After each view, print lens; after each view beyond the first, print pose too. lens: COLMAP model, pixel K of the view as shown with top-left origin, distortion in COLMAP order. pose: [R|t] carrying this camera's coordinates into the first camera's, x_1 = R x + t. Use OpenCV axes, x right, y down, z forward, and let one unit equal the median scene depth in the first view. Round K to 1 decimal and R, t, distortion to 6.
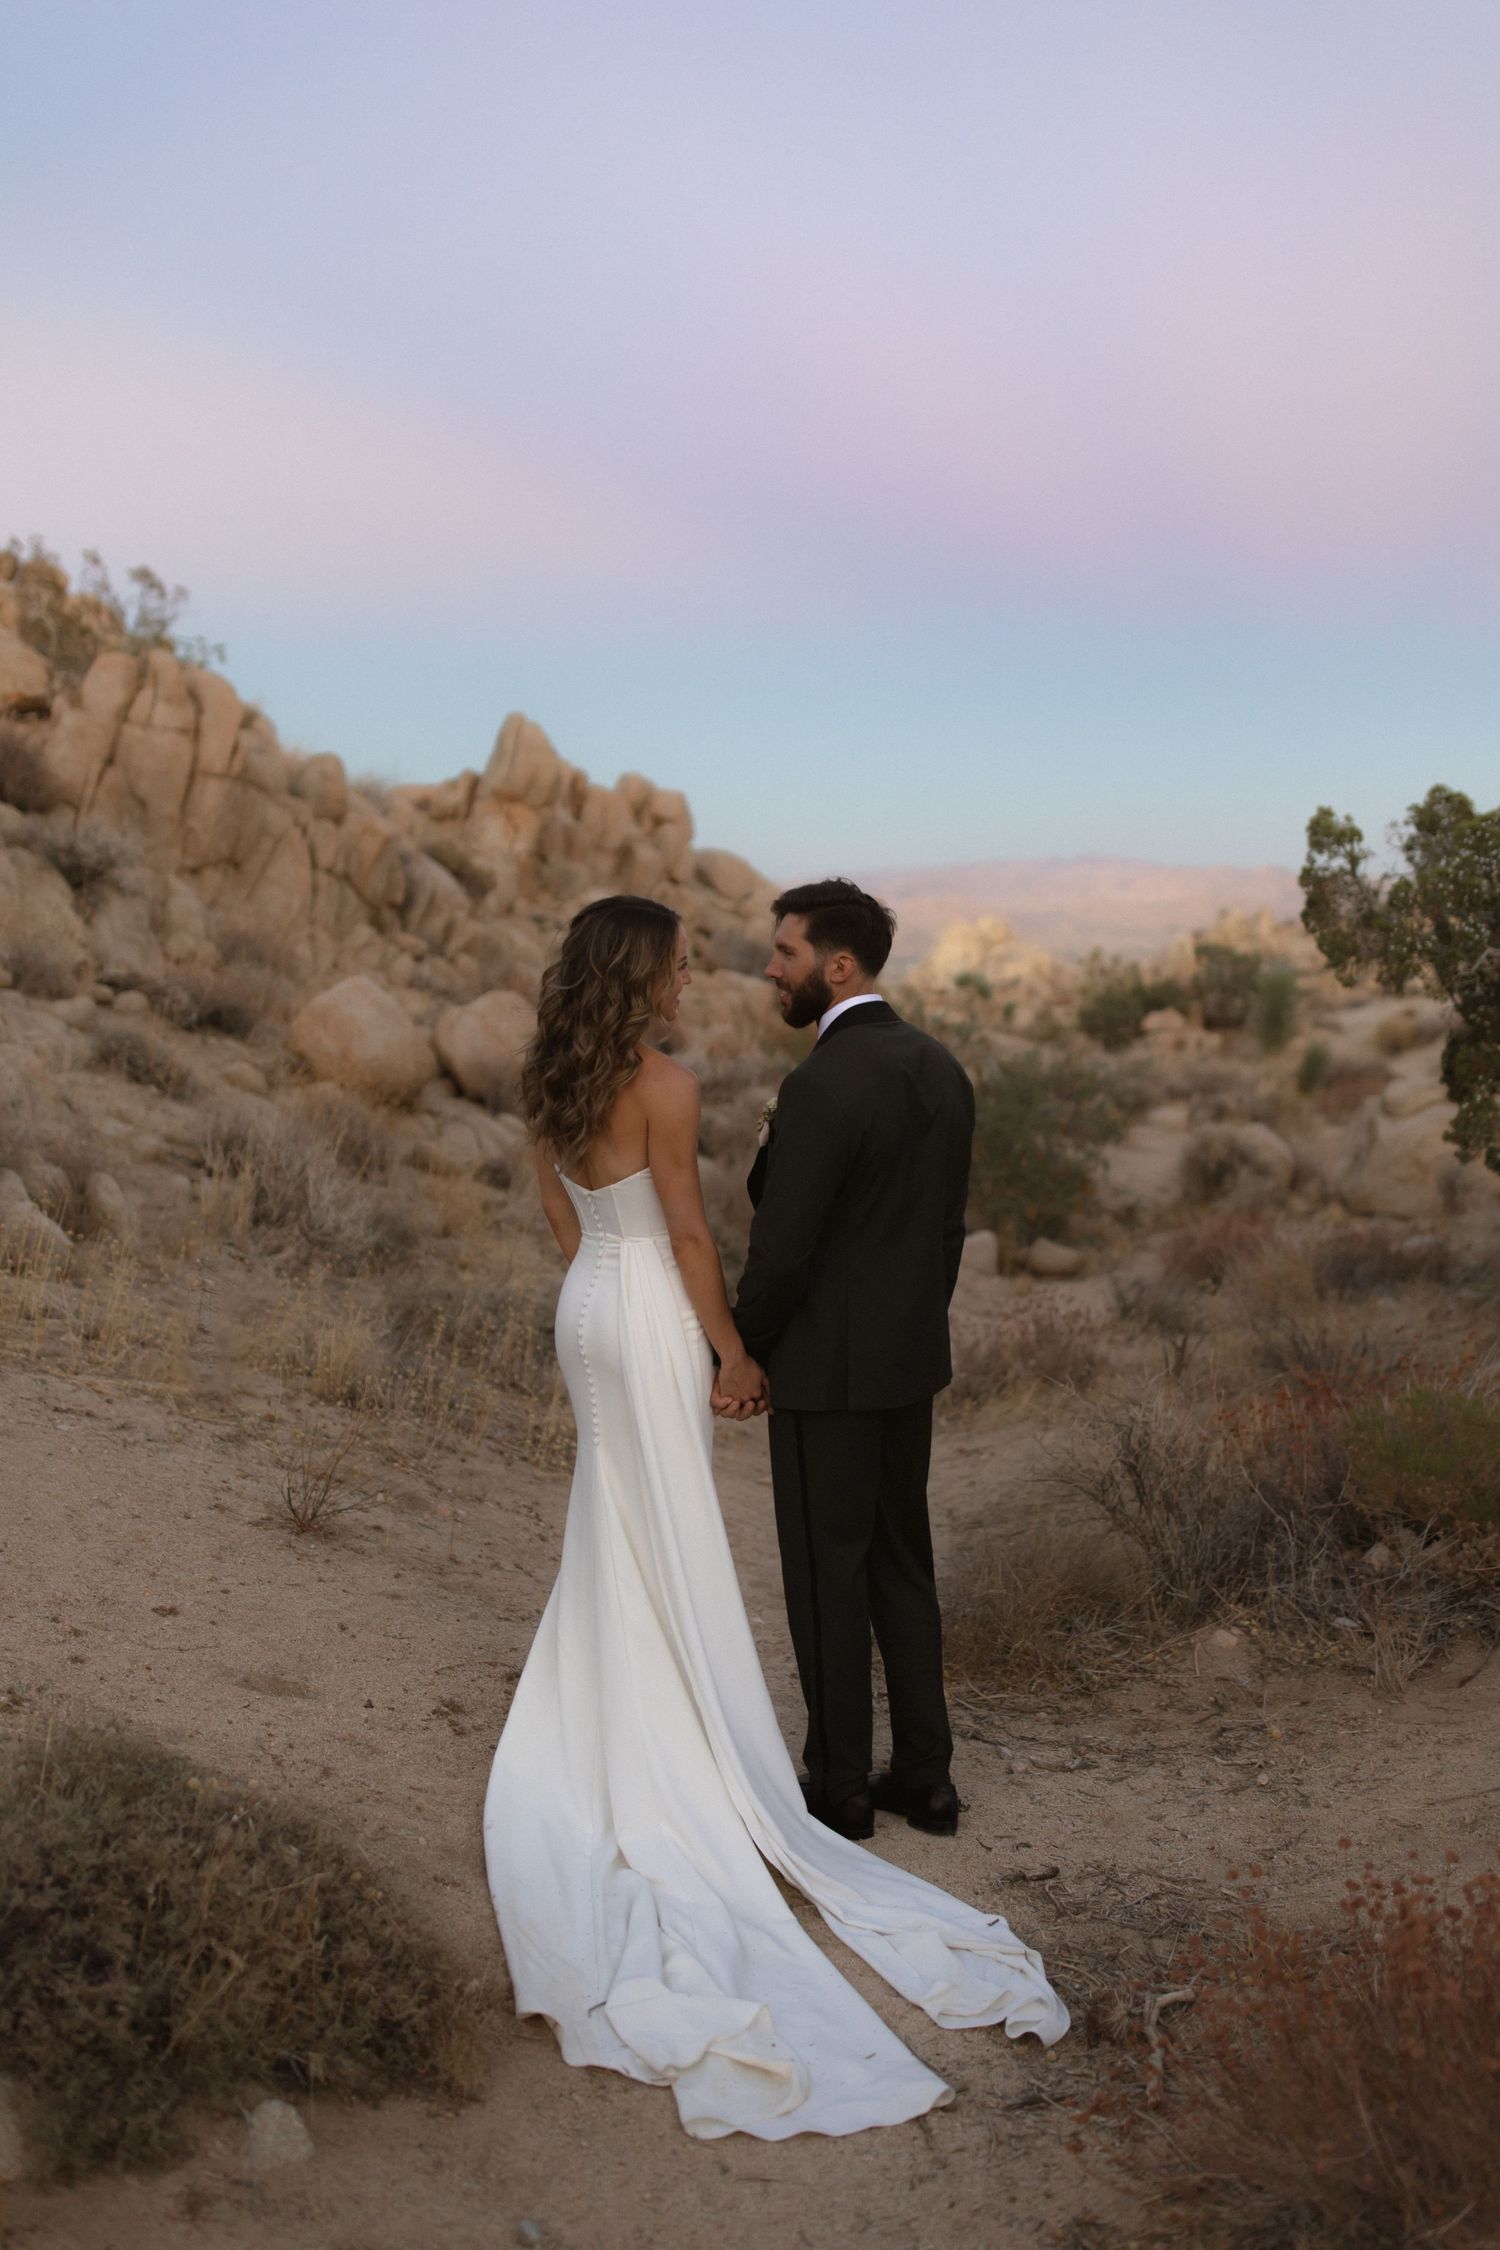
lens RADIAL K [[2267.1, 0, 739.7], [0, 2267.1, 1114.8], [0, 0, 1]] dist [-0.001626, -0.019383]
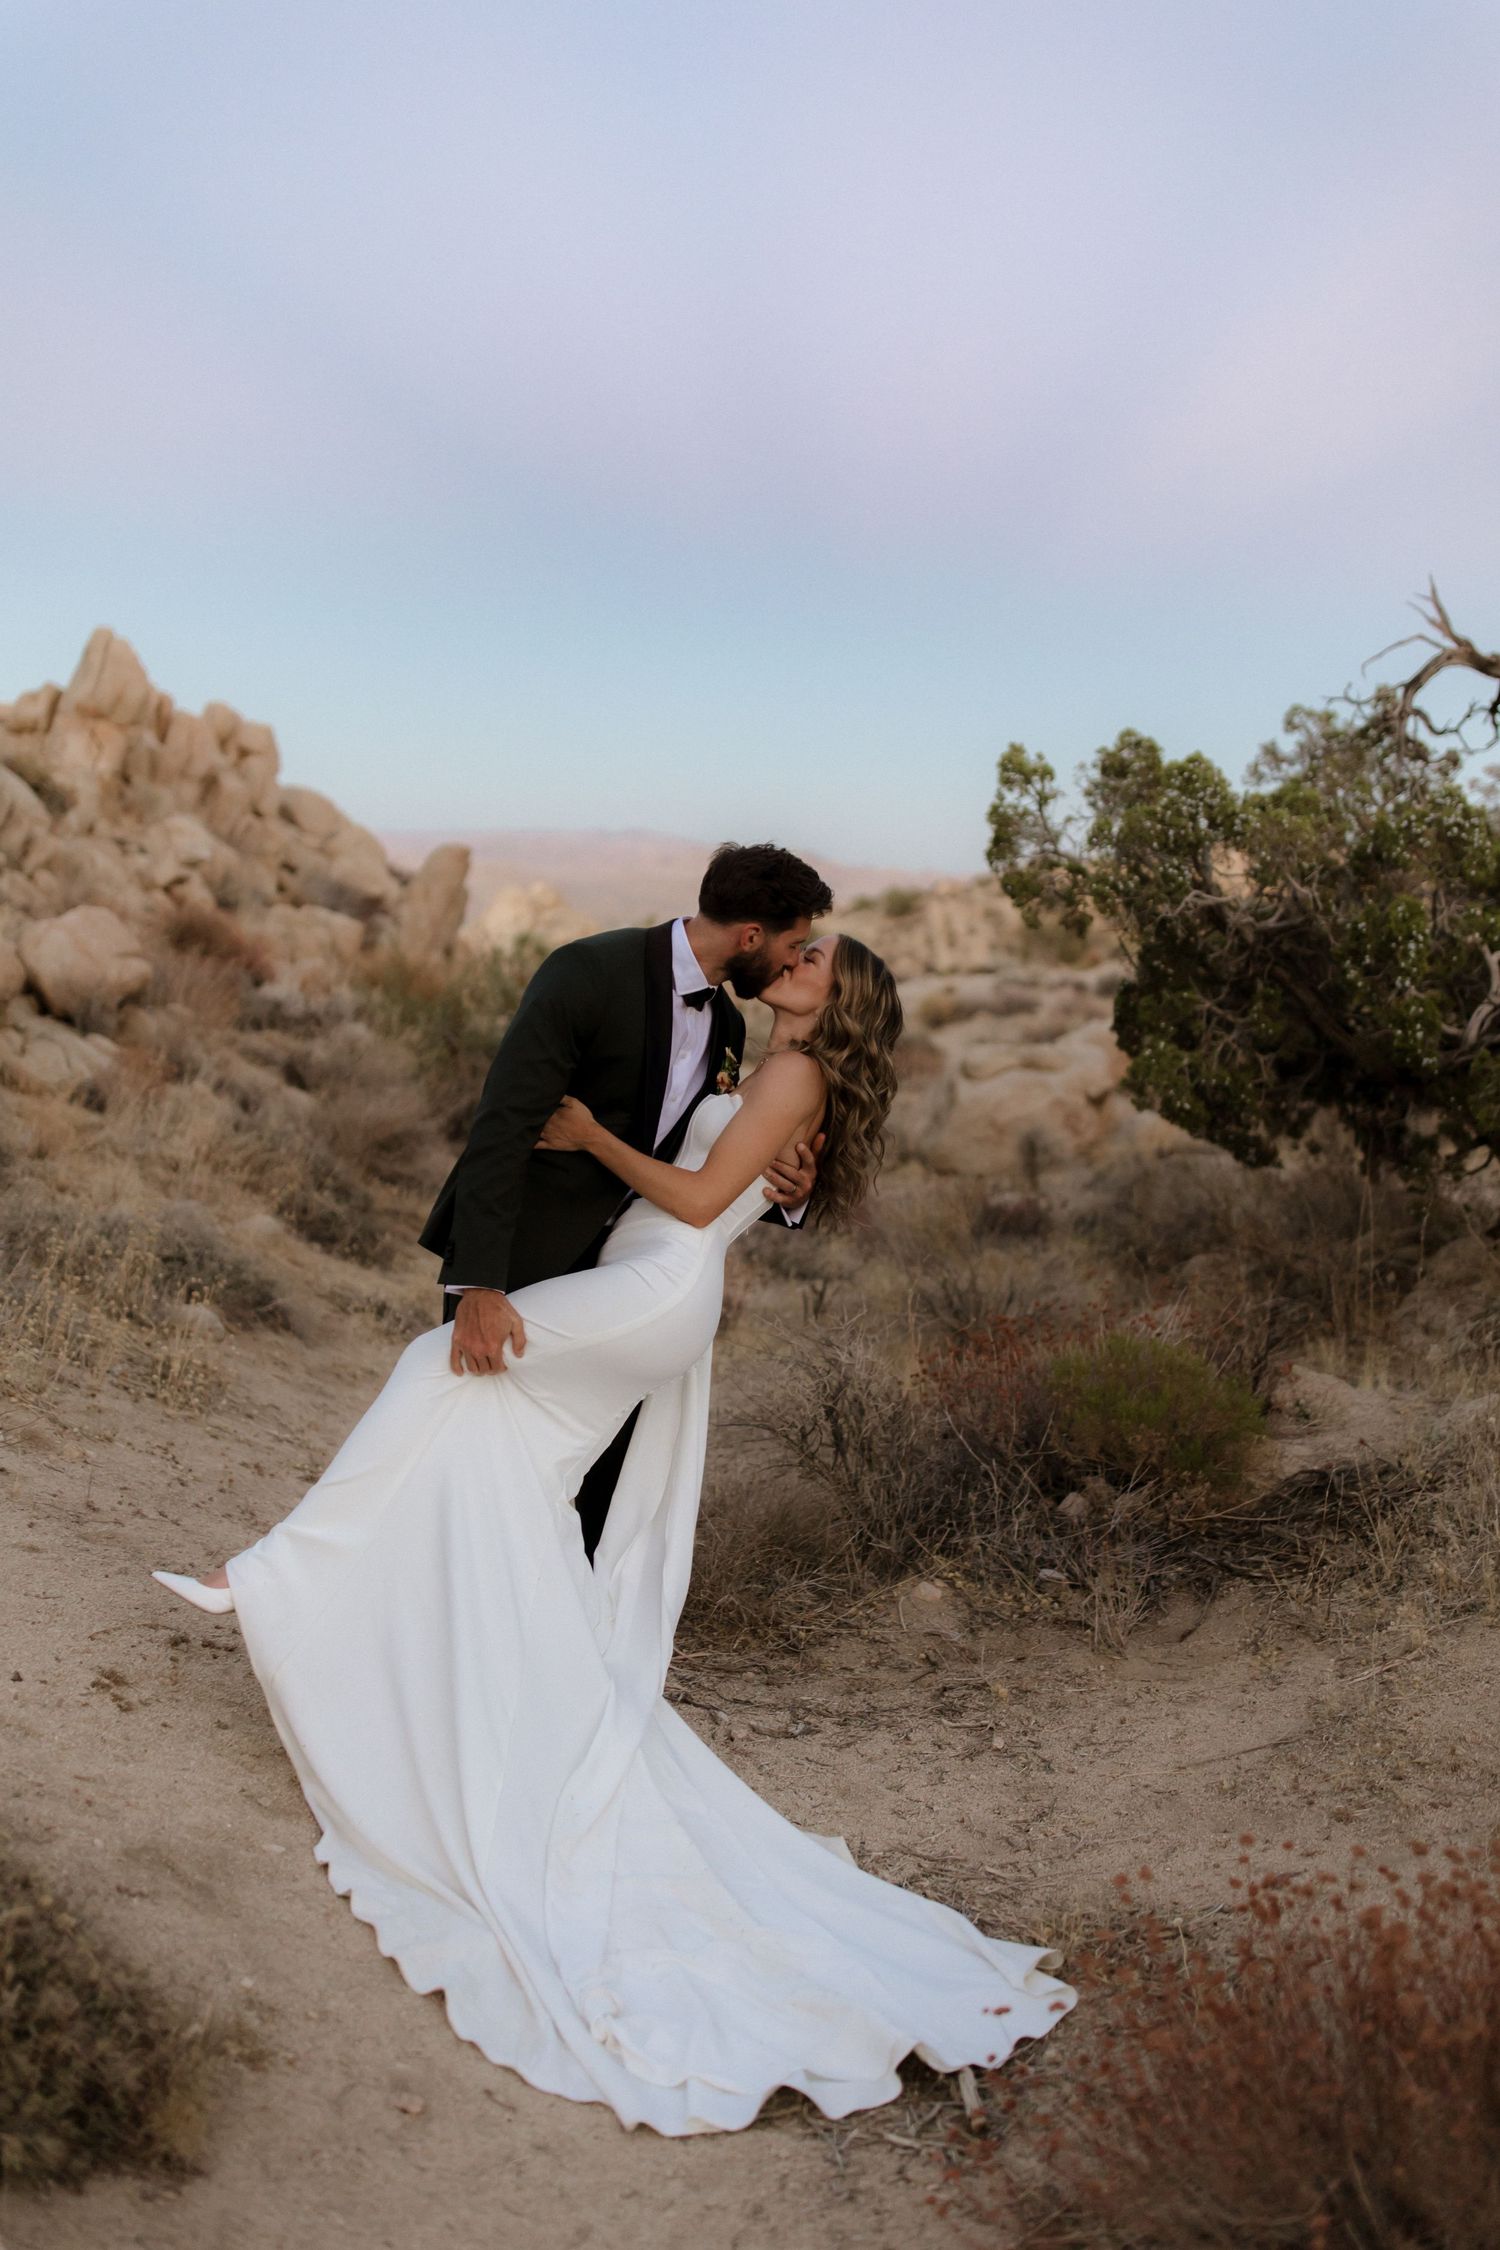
lens RADIAL K [[2212.8, 0, 749.9], [0, 2212.8, 1102.6], [0, 0, 1]] dist [-0.006515, -0.023047]
pose [[0.979047, 0.038772, 0.199911, -0.046669], [-0.041779, 0.999068, 0.010844, 0.016150], [-0.199304, -0.018969, 0.979754, 0.092514]]
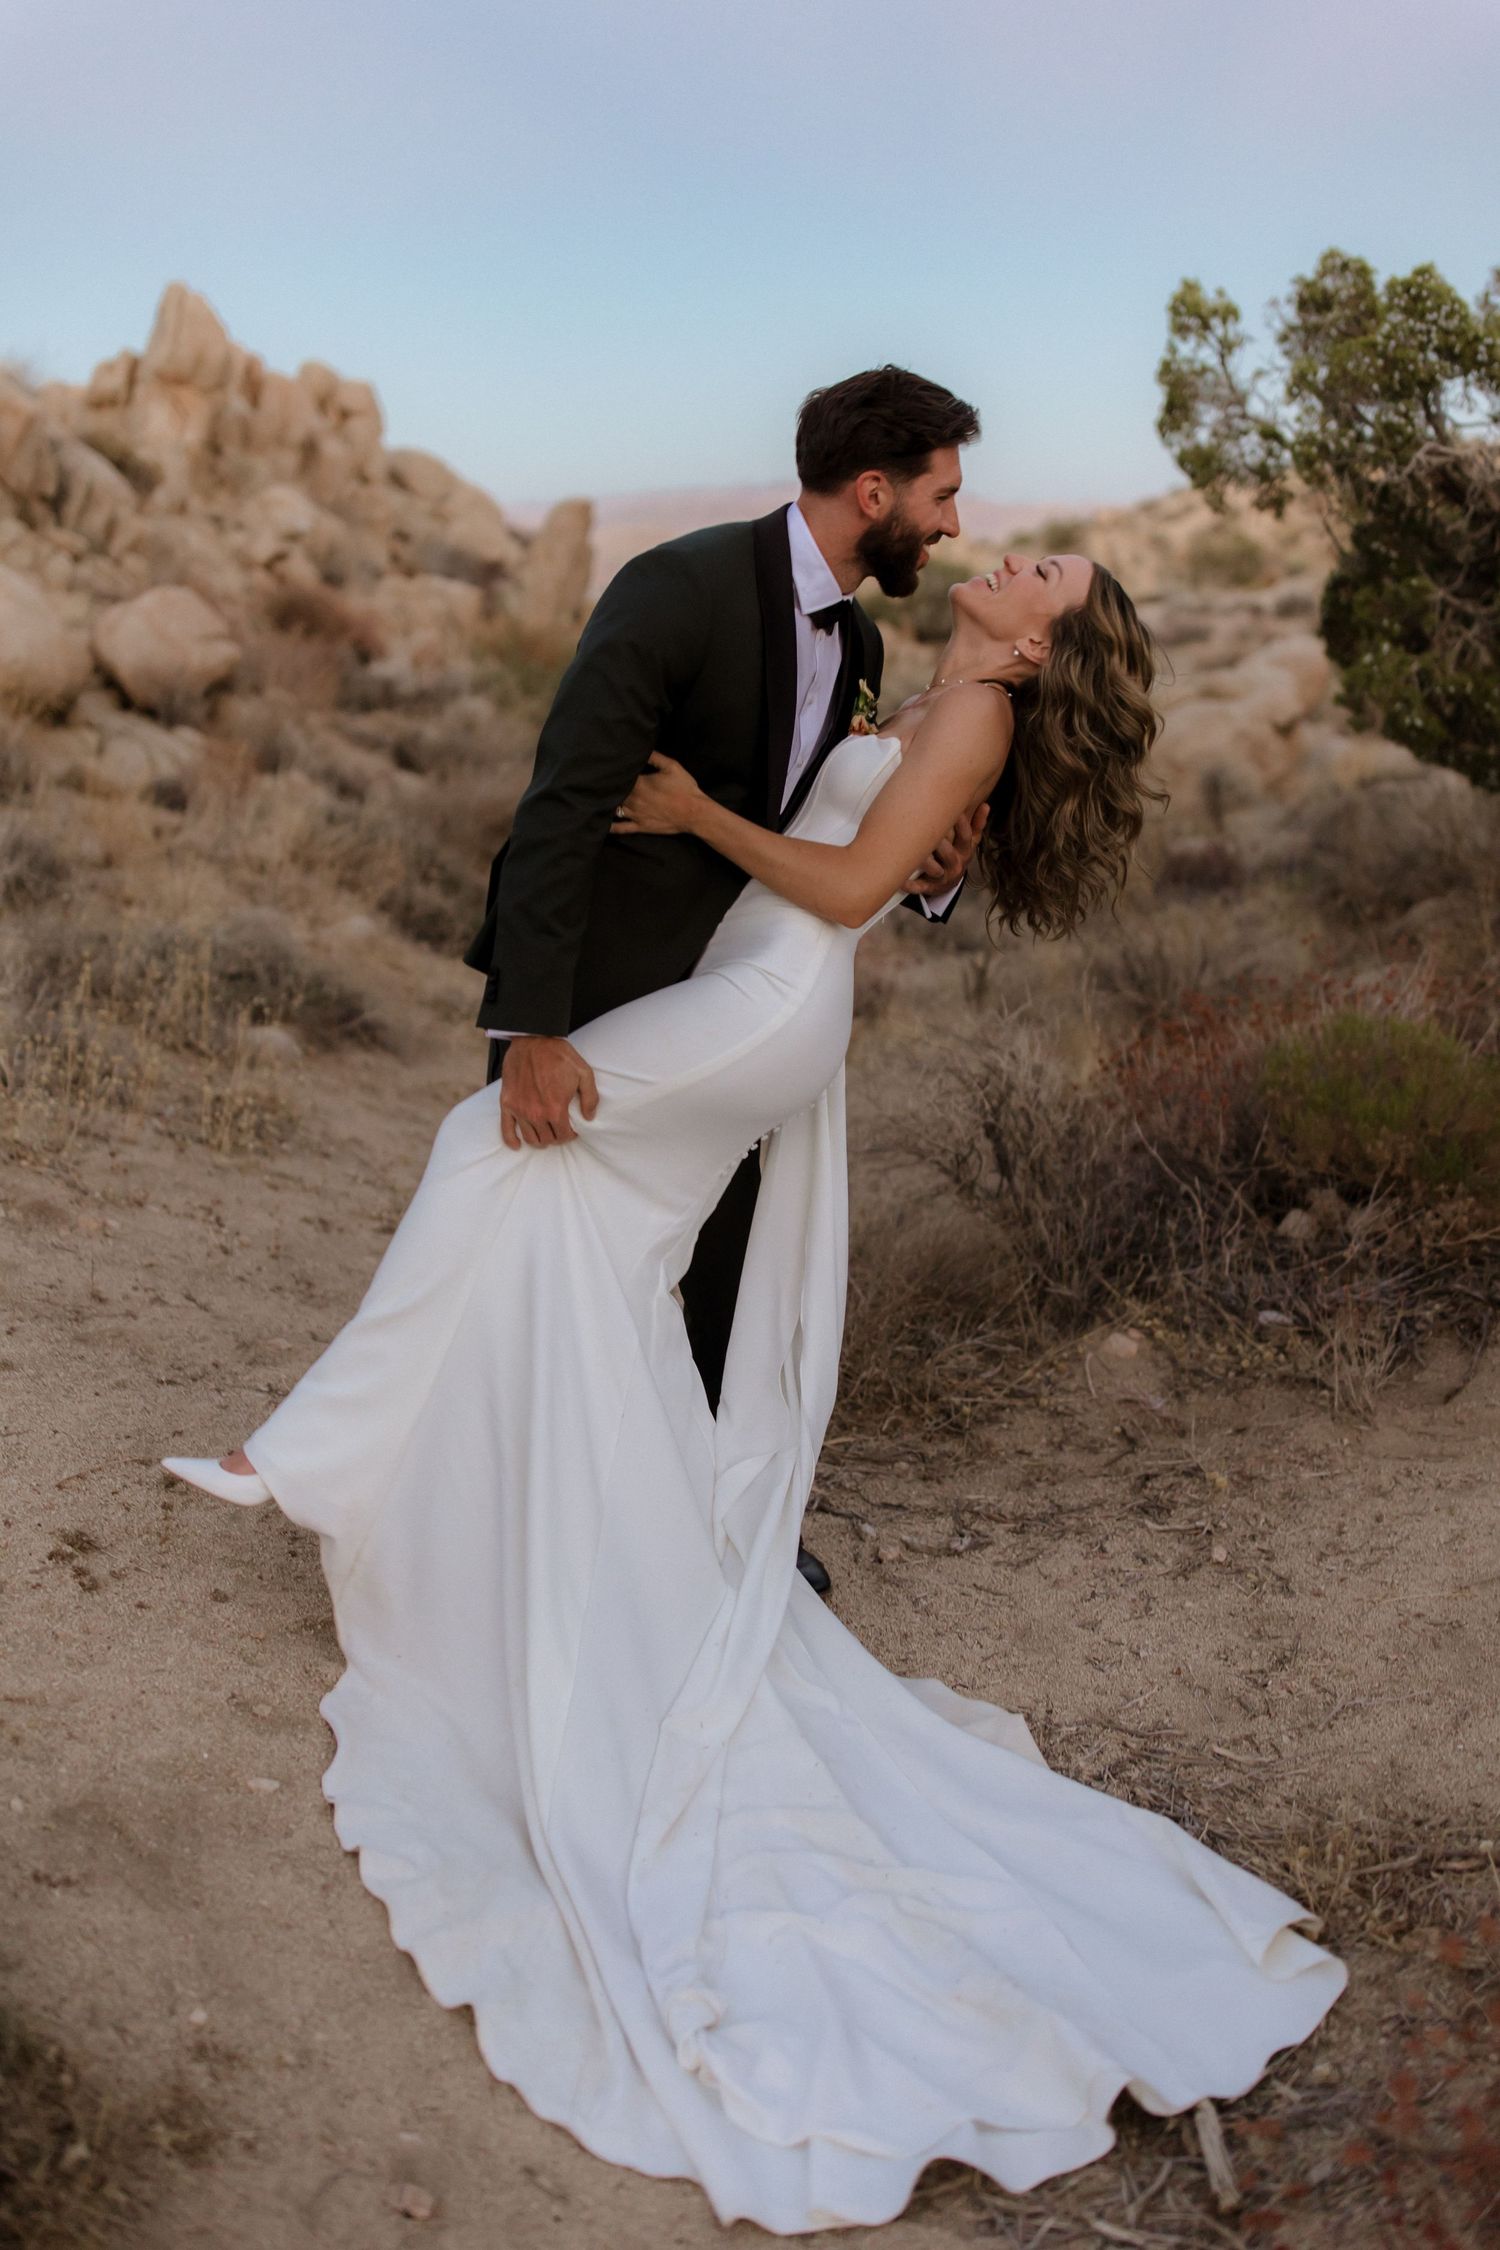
lens RADIAL K [[2267.1, 0, 739.7], [0, 2267.1, 1114.8], [0, 0, 1]] dist [-0.001626, -0.019383]
pose [[0.991698, -0.043749, 0.120918, -0.005265], [0.023422, 0.986070, 0.164672, 0.019601], [-0.126438, -0.160473, 0.978909, 0.233793]]
